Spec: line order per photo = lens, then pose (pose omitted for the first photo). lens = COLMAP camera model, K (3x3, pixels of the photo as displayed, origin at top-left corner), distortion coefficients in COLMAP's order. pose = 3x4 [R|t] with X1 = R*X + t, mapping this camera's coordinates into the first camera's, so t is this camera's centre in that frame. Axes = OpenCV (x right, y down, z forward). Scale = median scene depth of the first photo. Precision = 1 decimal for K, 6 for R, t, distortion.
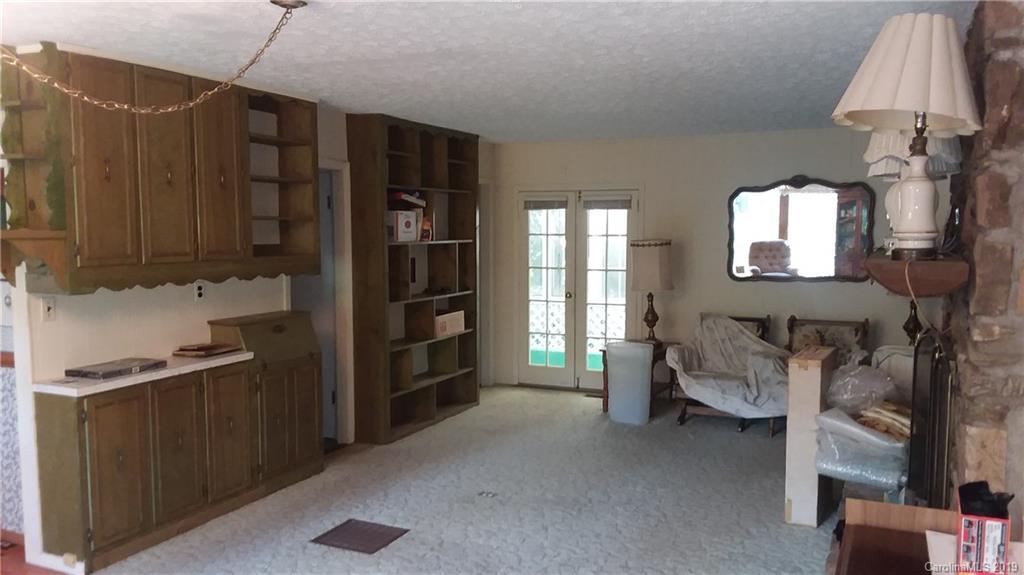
lens RADIAL K [[825.9, 0, 531.2], [0, 825.9, 310.3], [0, 0, 1]] dist [0.127772, -0.198977]
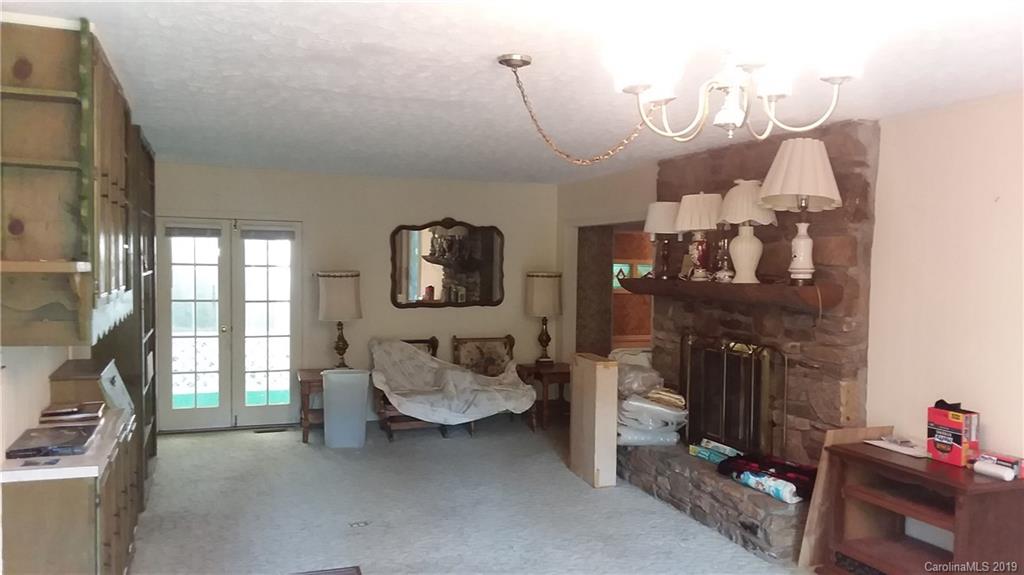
lens RADIAL K [[825.9, 0, 531.2], [0, 825.9, 310.3], [0, 0, 1]] dist [0.127772, -0.198977]
pose [[0.702381, -0.031119, 0.711121, -0.451104], [0.057014, 0.998294, -0.012627, -0.008697], [-0.709514, 0.049413, 0.702957, 0.094474]]
